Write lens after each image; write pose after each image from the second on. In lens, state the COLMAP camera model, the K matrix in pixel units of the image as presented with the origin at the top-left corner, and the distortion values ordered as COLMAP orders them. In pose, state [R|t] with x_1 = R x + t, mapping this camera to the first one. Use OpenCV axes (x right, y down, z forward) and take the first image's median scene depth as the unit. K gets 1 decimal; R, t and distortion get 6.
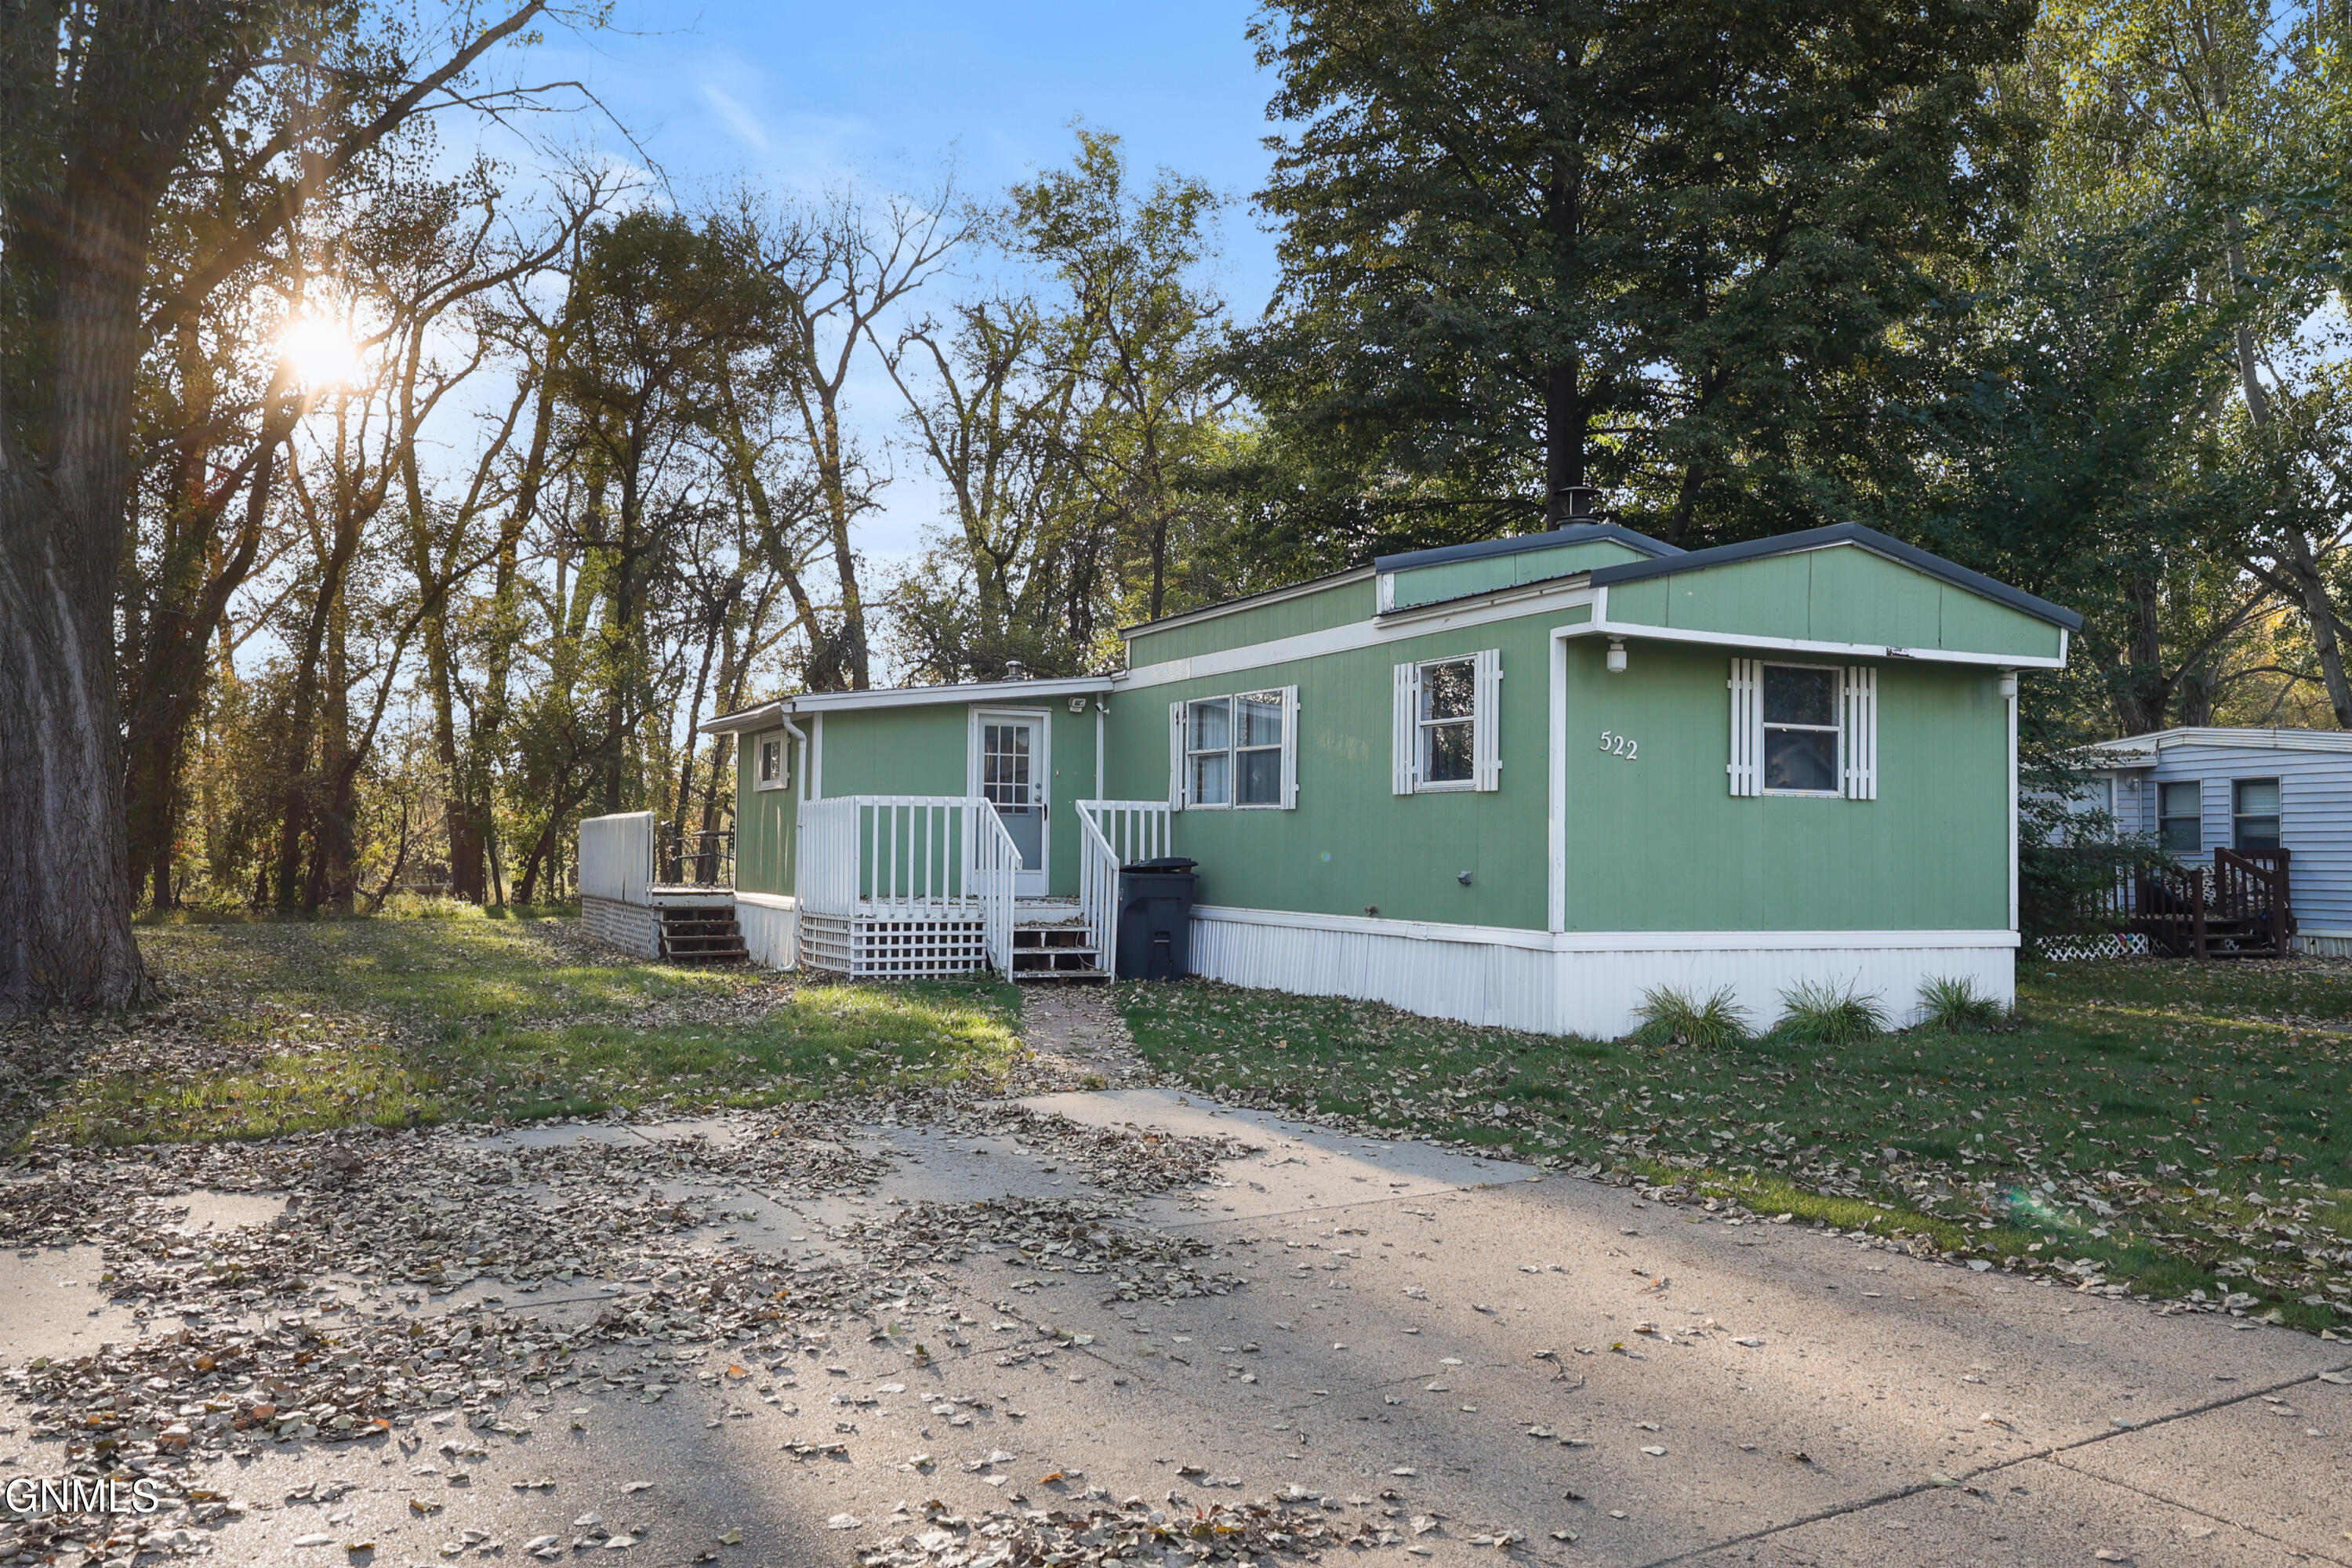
lens RADIAL K [[1855.3, 0, 1176.0], [0, 1855.3, 784.0], [0, 0, 1]] dist [0.004083, 0.001343]
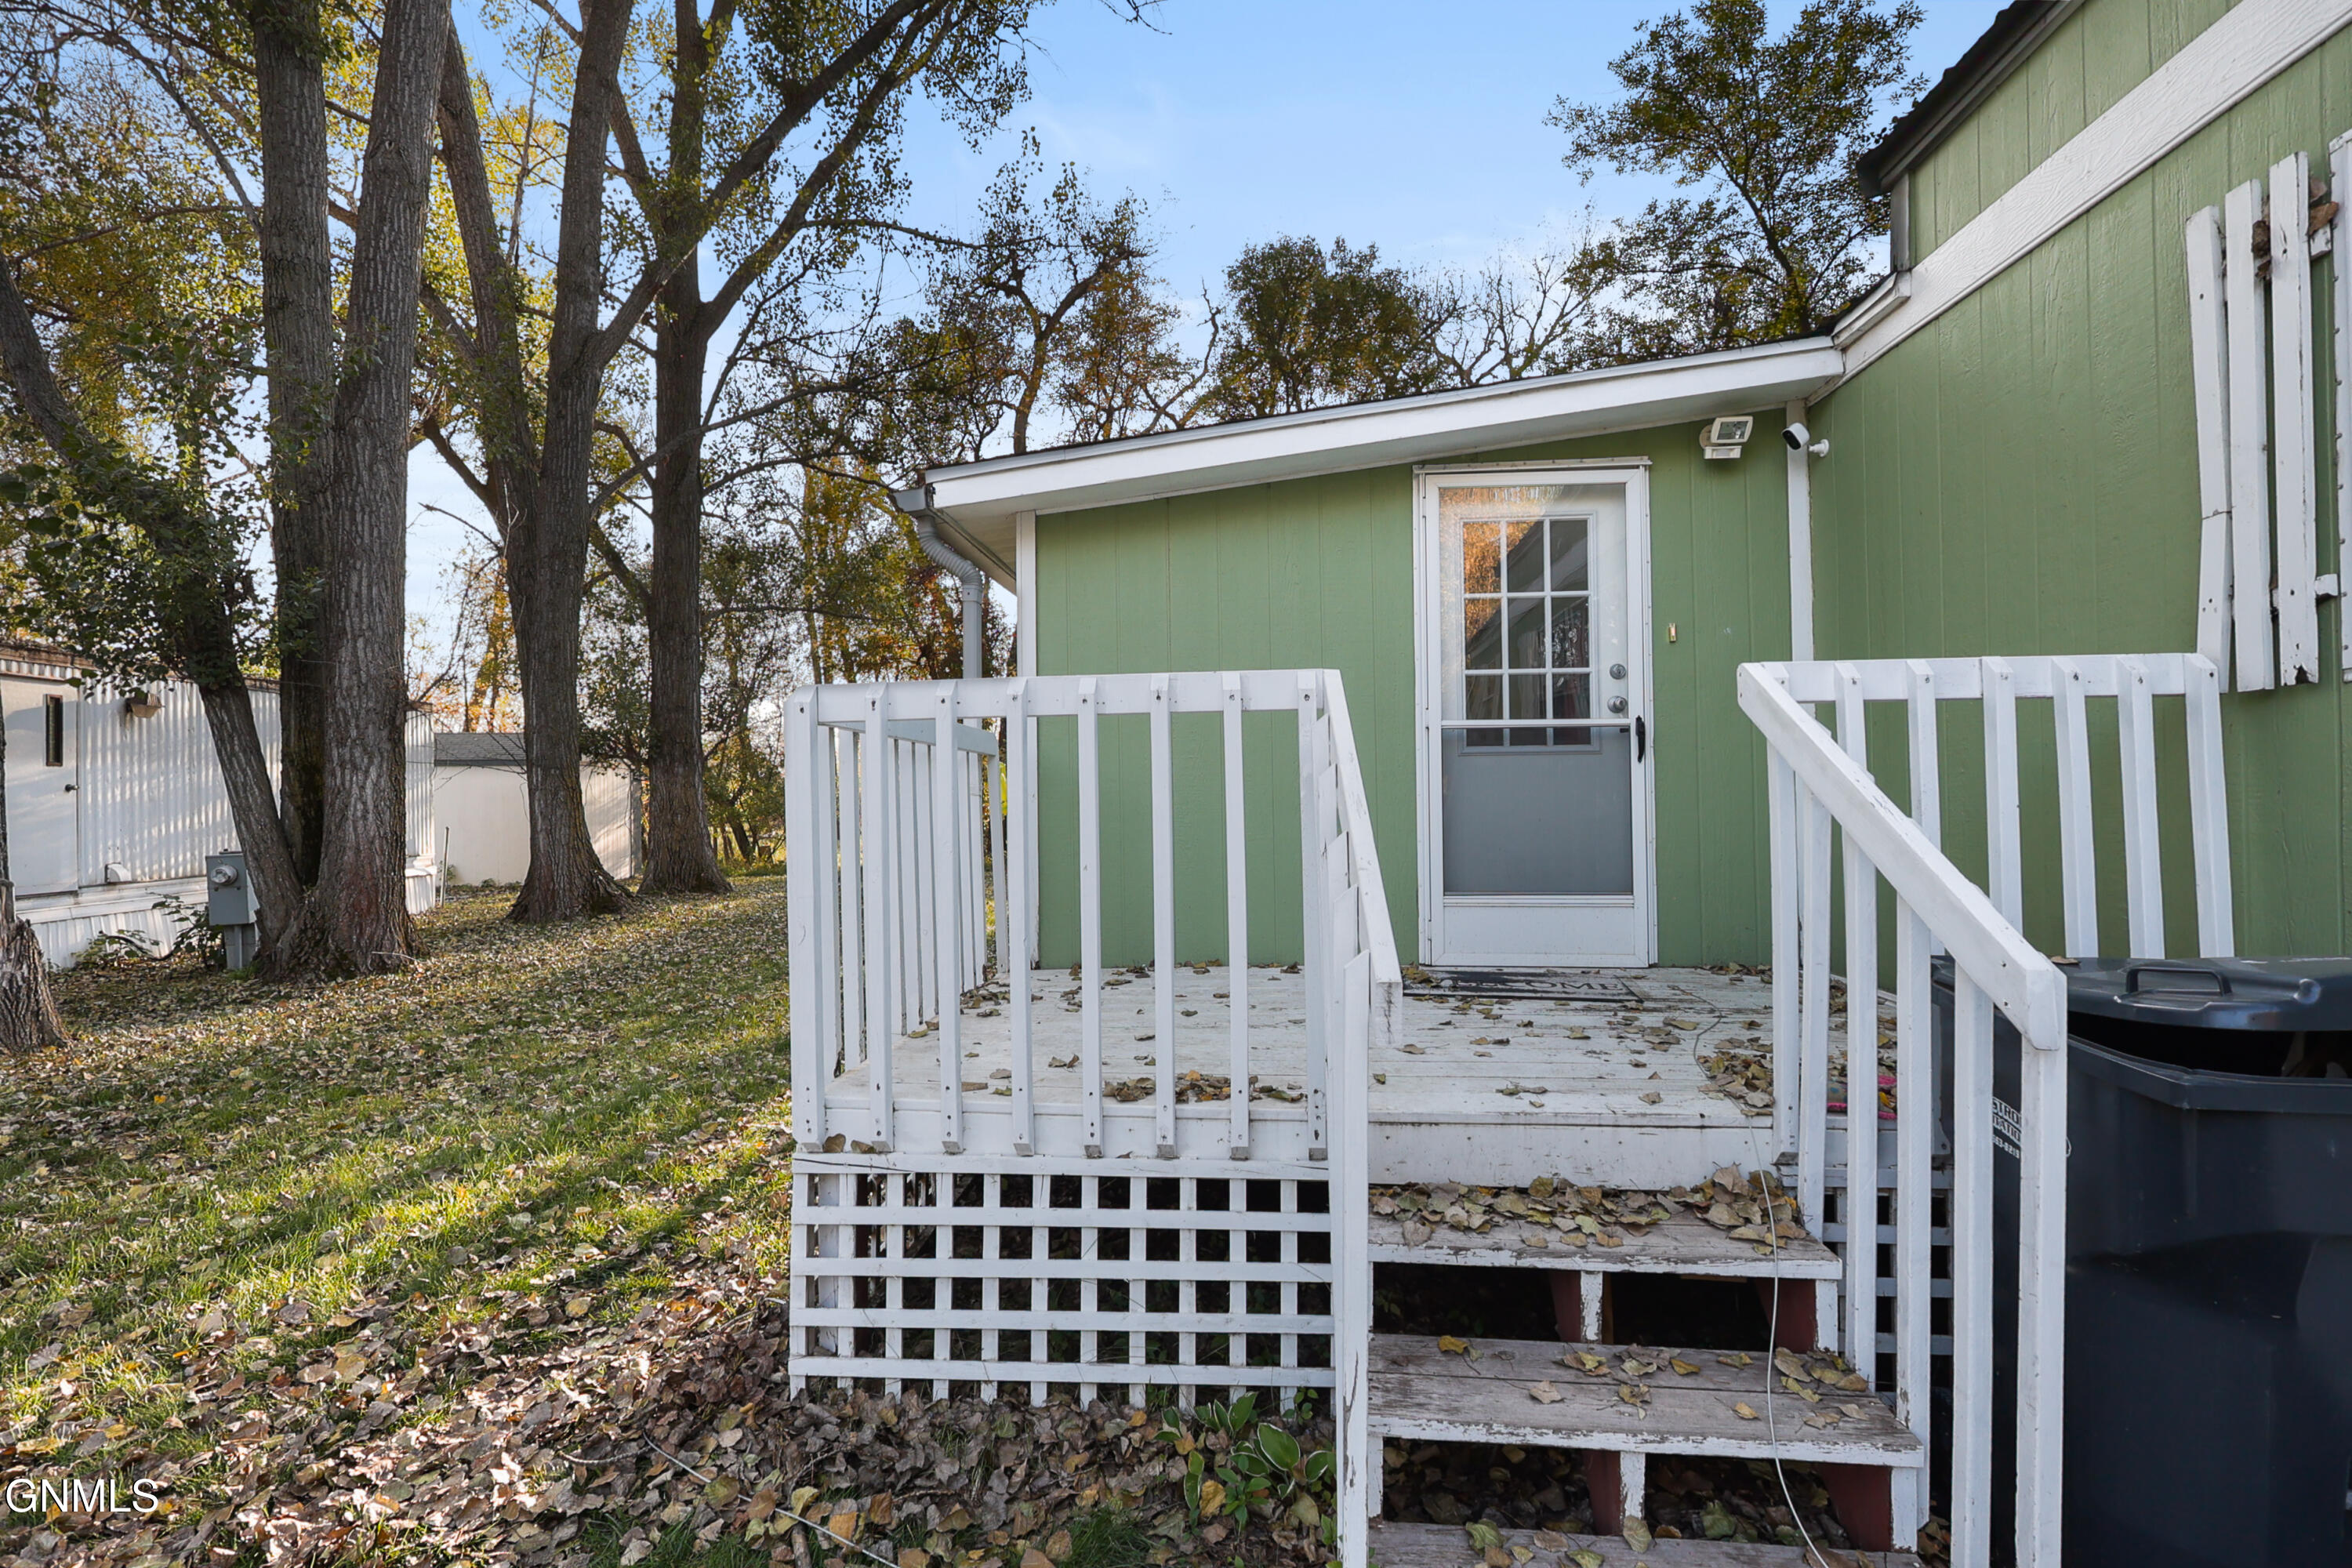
lens RADIAL K [[1078.9, 0, 1180.7], [0, 1078.9, 779.6], [0, 0, 1]] dist [-0.003308, 0.000483]
pose [[0.868129, -0.028561, -0.495516, -0.049517], [0.038896, 0.999188, 0.010552, 0.019658], [0.494812, -0.028435, 0.868535, 0.870227]]
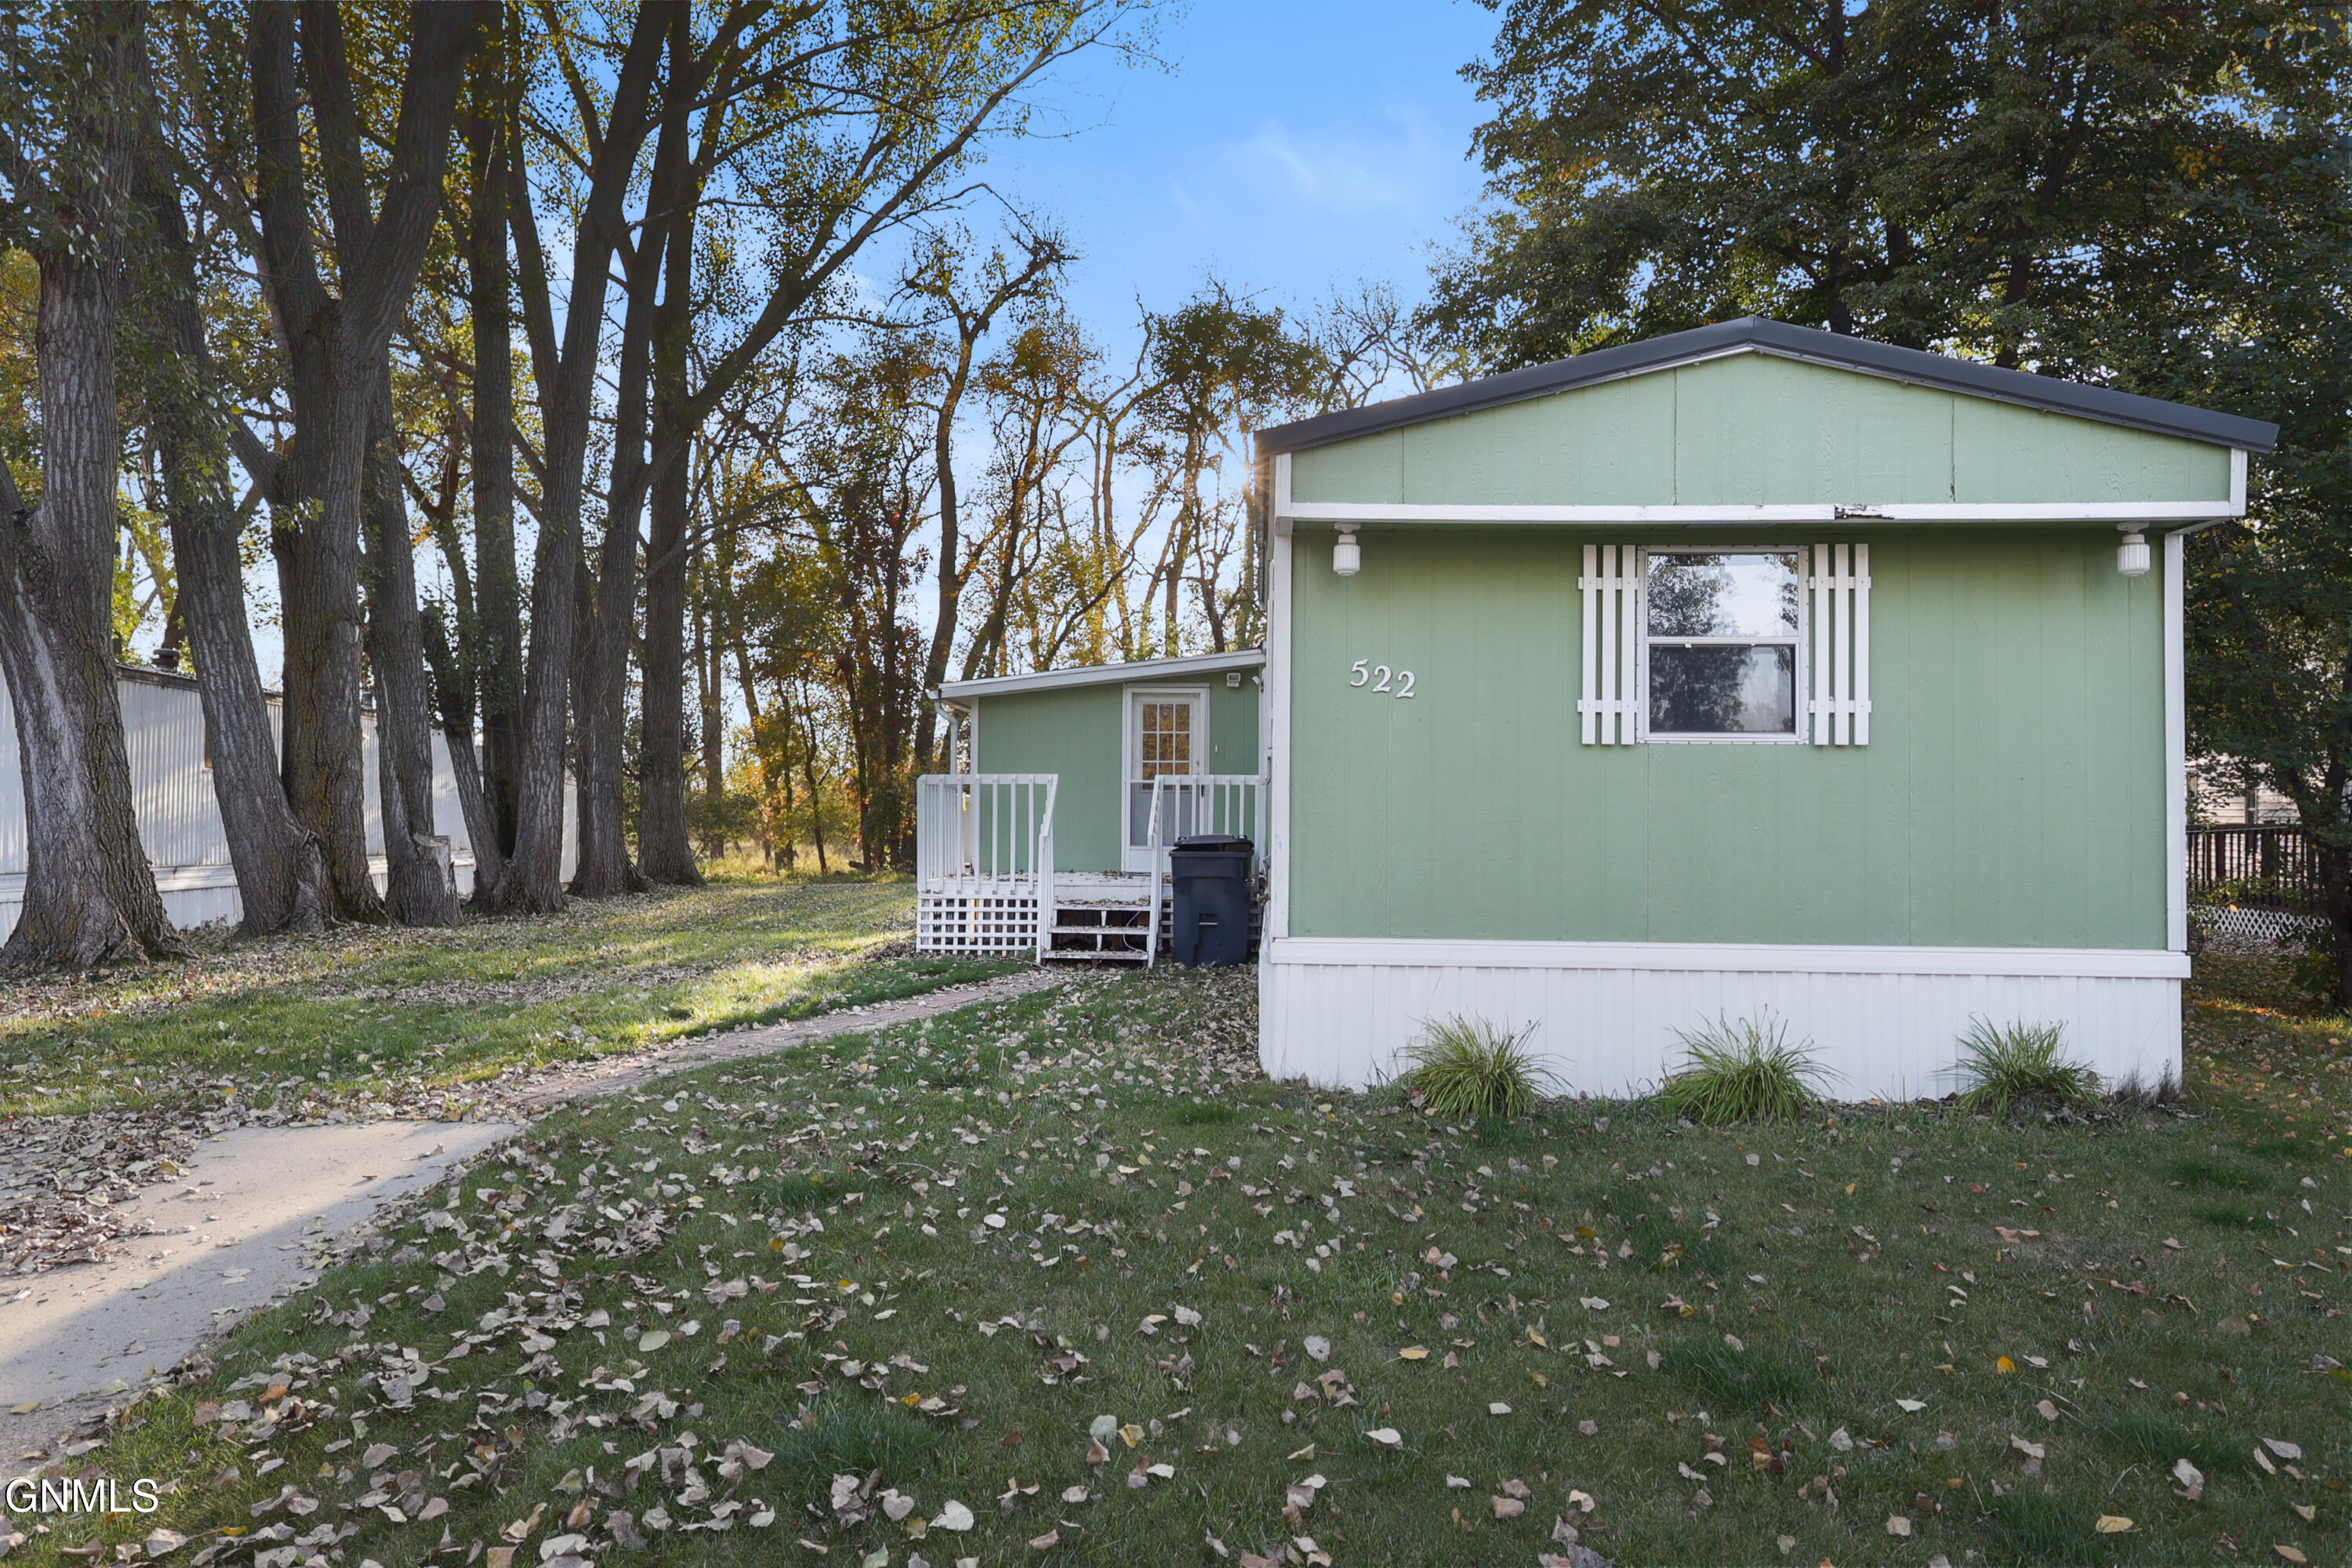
lens RADIAL K [[1445.4, 0, 1176.0], [0, 1445.4, 784.0], [0, 0, 1]] dist [0.001048, -0.001119]
pose [[0.881745, -0.017742, -0.471392, 0.321002], [0.020517, 0.999789, 0.000748, 0.013357], [0.471280, -0.010332, 0.881923, 0.349384]]
